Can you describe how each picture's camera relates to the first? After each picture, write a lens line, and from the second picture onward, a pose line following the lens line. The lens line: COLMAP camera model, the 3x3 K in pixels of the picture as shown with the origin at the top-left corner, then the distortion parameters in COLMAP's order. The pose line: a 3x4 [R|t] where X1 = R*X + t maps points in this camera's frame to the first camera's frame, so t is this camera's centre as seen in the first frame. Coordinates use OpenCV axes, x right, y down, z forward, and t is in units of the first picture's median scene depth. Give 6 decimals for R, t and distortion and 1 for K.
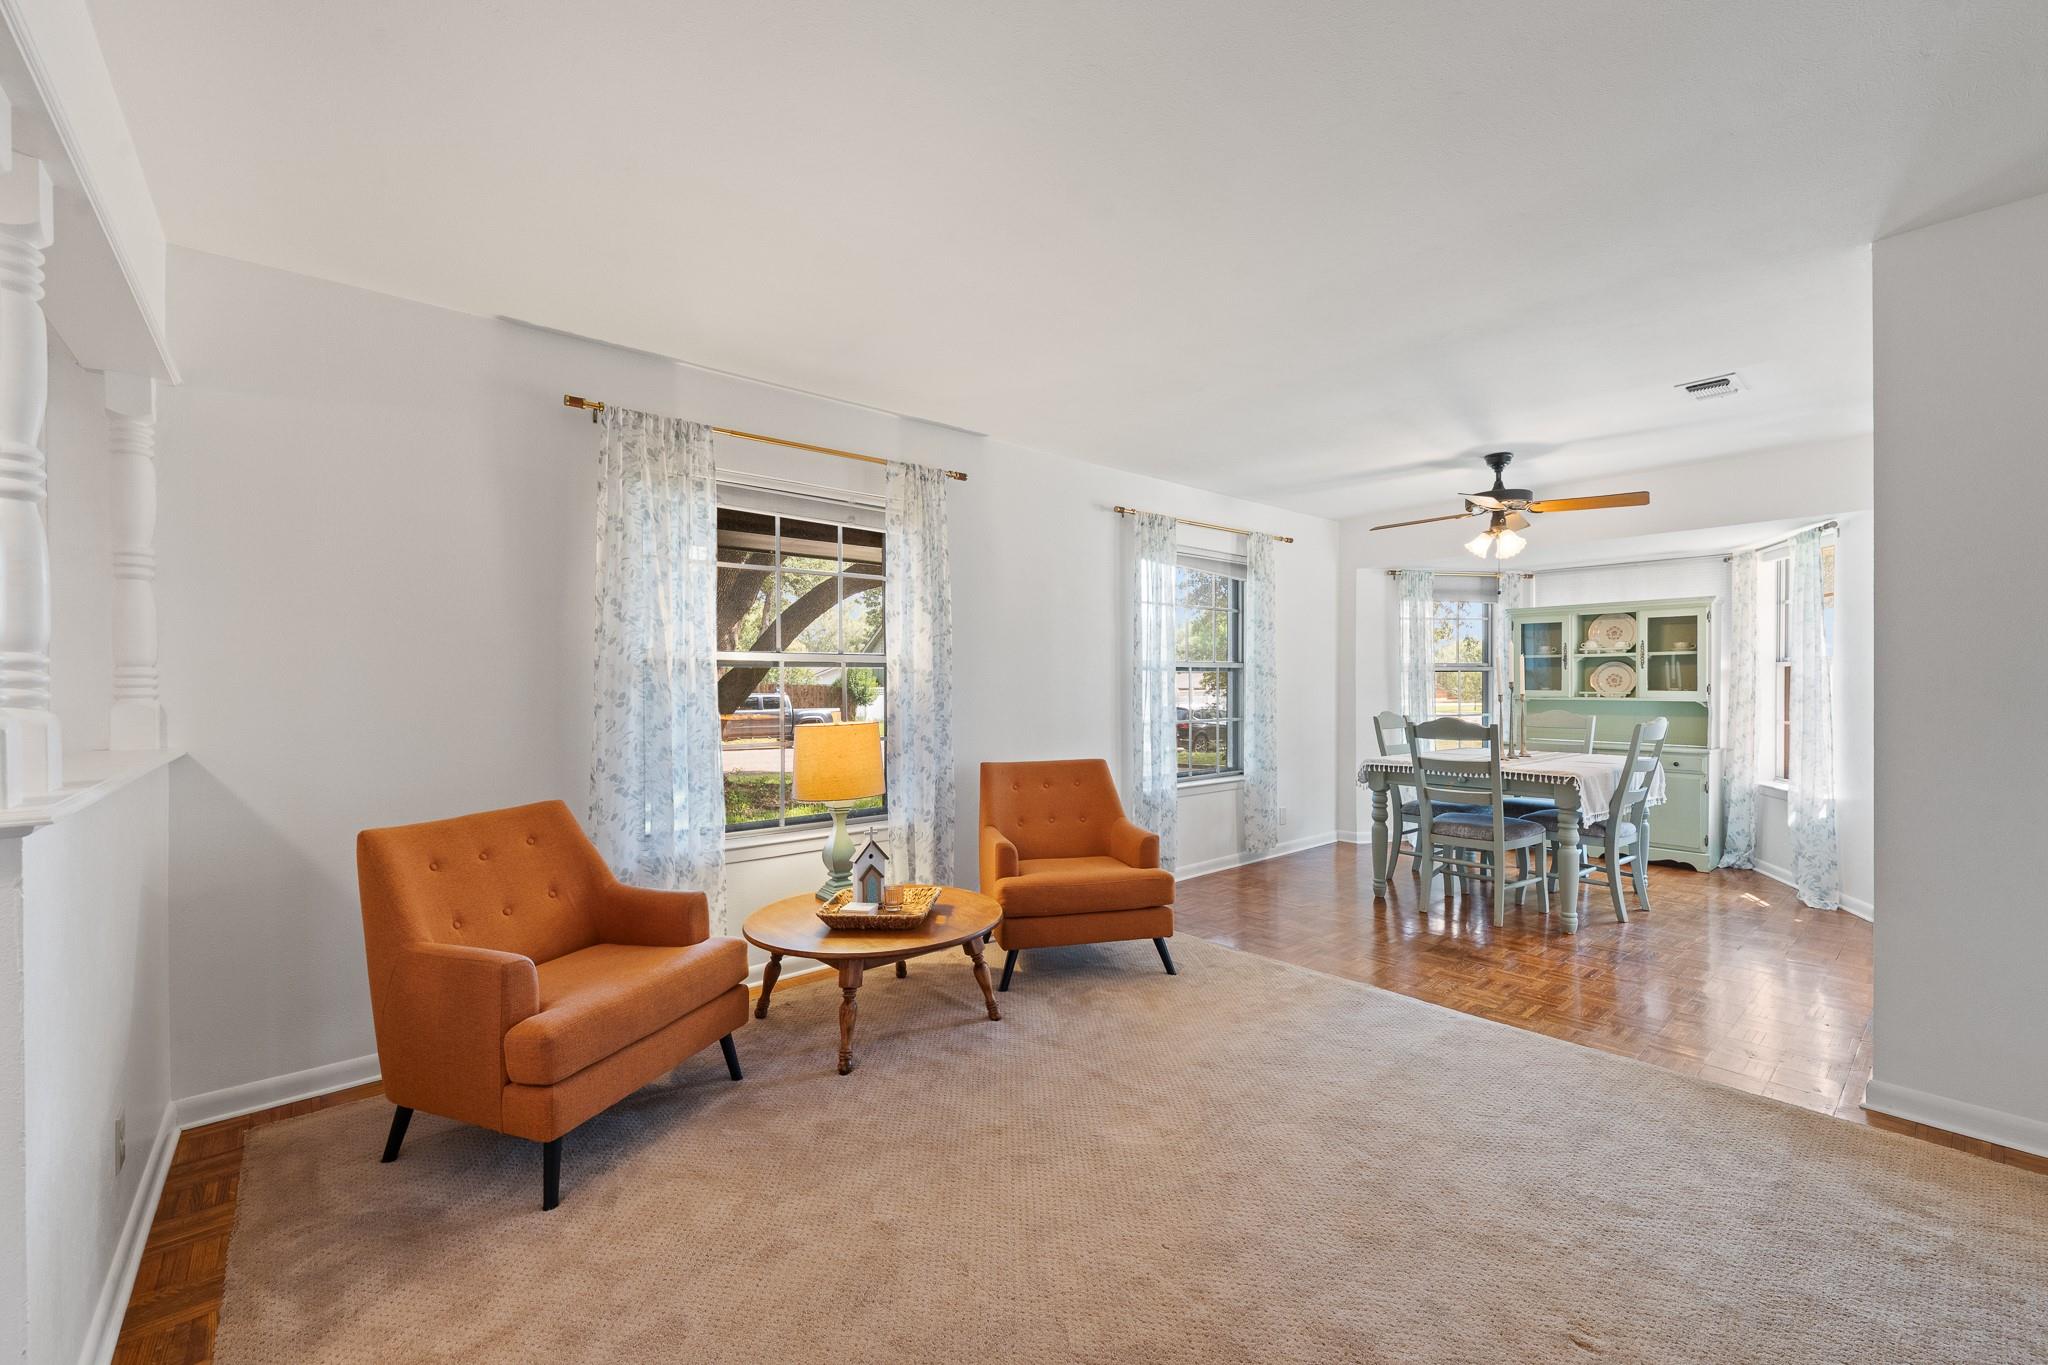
lens RADIAL K [[830.9, 0, 1028.7], [0, 830.9, 687.3], [0, 0, 1]] dist [0.003082, -0.000305]
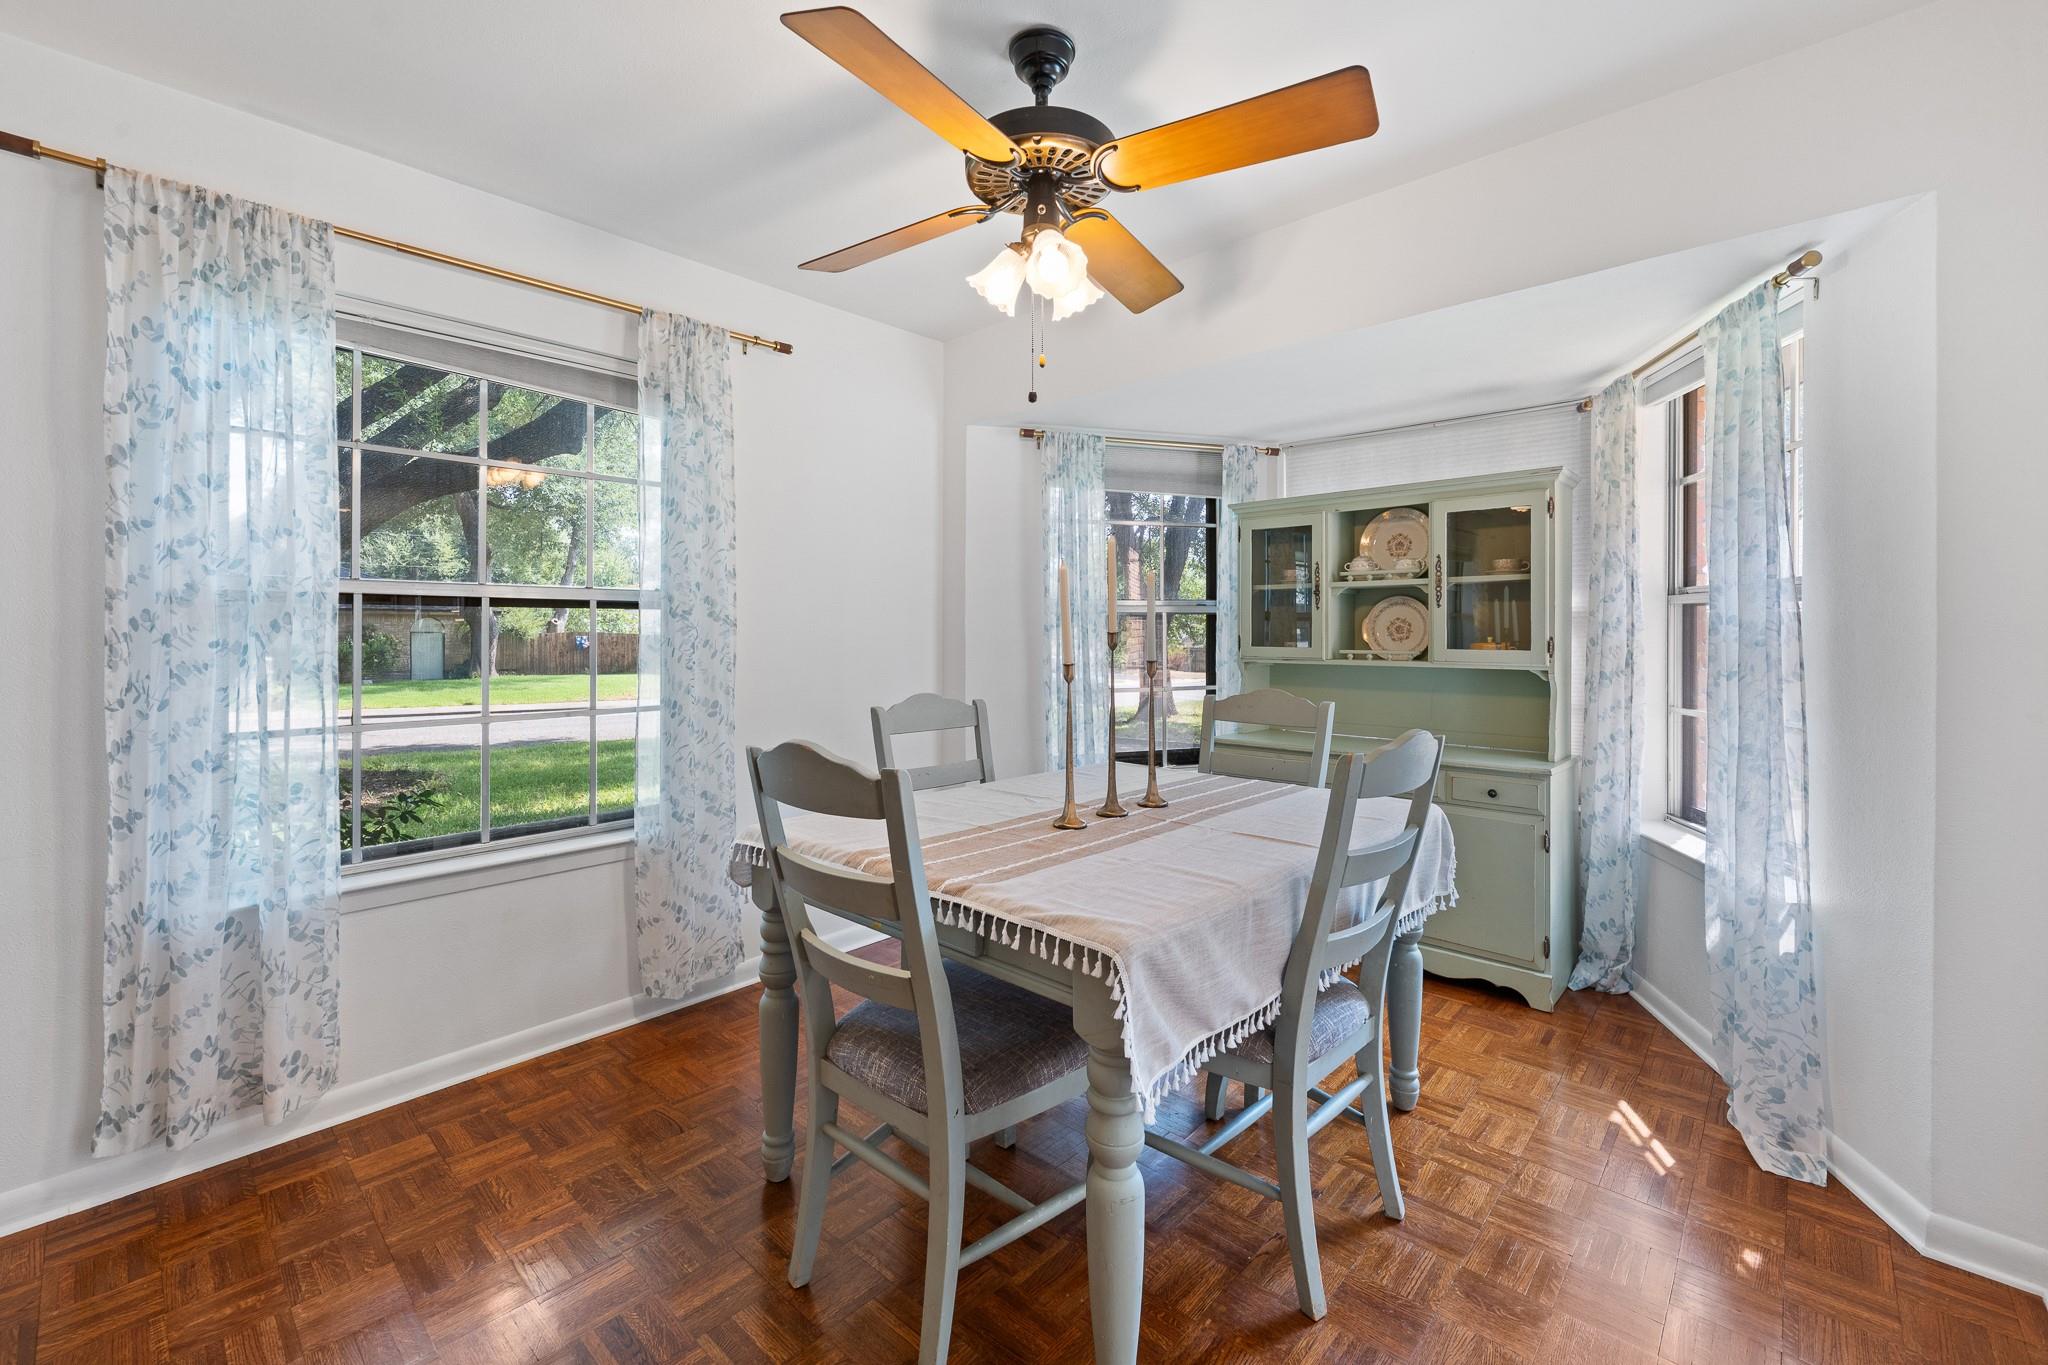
lens RADIAL K [[855.5, 0, 1026.5], [0, 855.5, 629.4], [0, 0, 1]] dist [0.004490, 0.000177]
pose [[0.992808, 0.003071, 0.119678, 0.453171], [-0.002098, 0.999964, -0.008255, -0.003755], [-0.119699, 0.007945, 0.992778, 0.537629]]
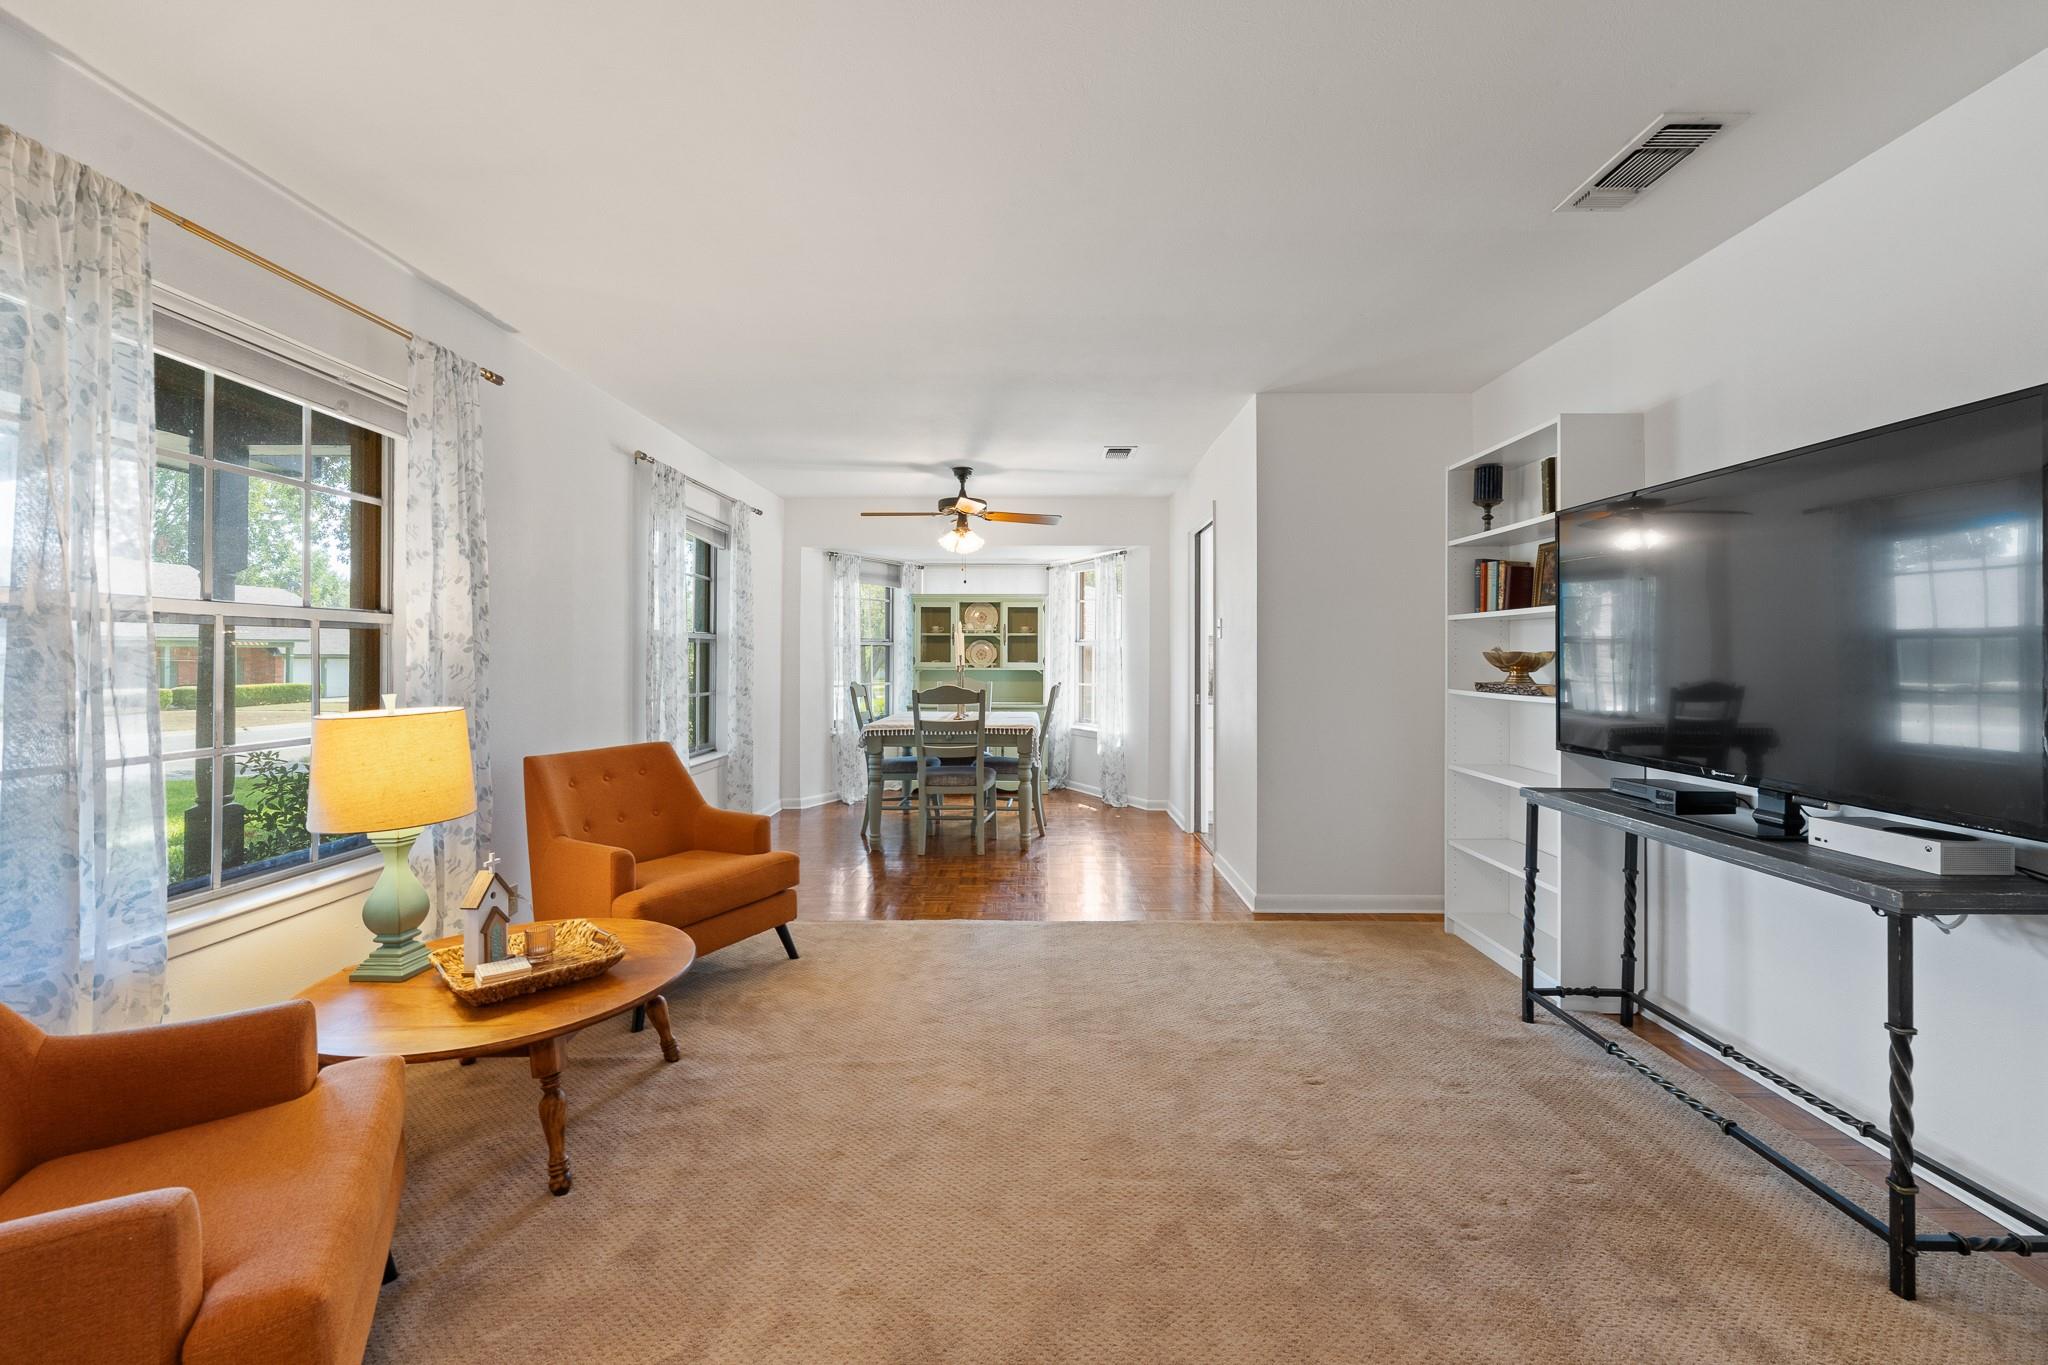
lens RADIAL K [[835.9, 0, 1027.8], [0, 835.9, 651.8], [0, 0, 1]] dist [0.001904, -0.000217]
pose [[0.663558, 0.007544, 0.748087, -0.252808], [0.000252, 0.999947, -0.010308, 0.001031], [-0.748125, 0.007028, 0.663521, 0.106323]]
